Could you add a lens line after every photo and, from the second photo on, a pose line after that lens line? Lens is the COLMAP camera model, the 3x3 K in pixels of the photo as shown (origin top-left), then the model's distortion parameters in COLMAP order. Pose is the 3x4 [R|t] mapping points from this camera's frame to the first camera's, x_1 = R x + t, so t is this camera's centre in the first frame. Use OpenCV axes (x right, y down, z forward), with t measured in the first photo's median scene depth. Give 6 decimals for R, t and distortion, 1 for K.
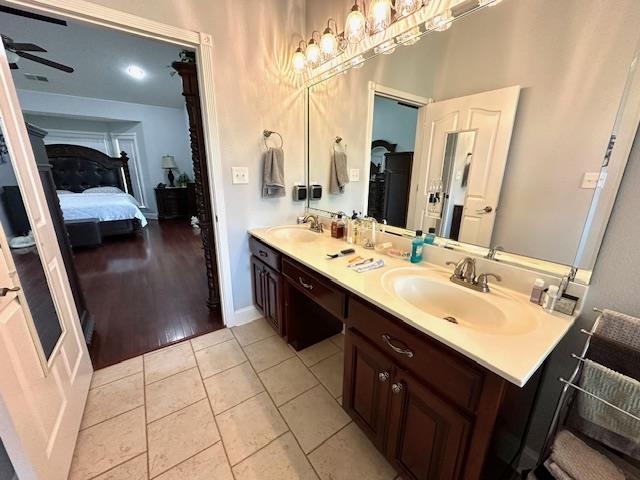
lens RADIAL K [[256.5, 0, 319.1], [0, 256.5, 241.3], [0, 0, 1]] dist [-0.001775, 0.000046]
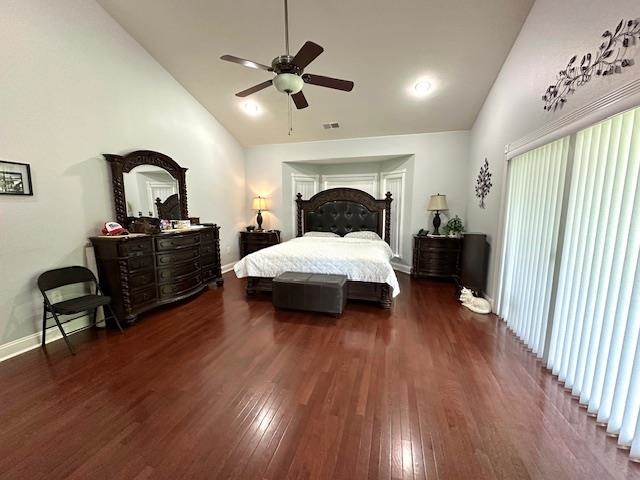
lens RADIAL K [[256.5, 0, 318.9], [0, 256.5, 240.3], [0, 0, 1]] dist [-0.001775, 0.000046]
pose [[0.632188, 0.089413, -0.769638, -0.233347], [-0.196761, 0.979283, -0.047854, -0.102583], [0.749415, 0.181687, 0.636684, 0.302793]]
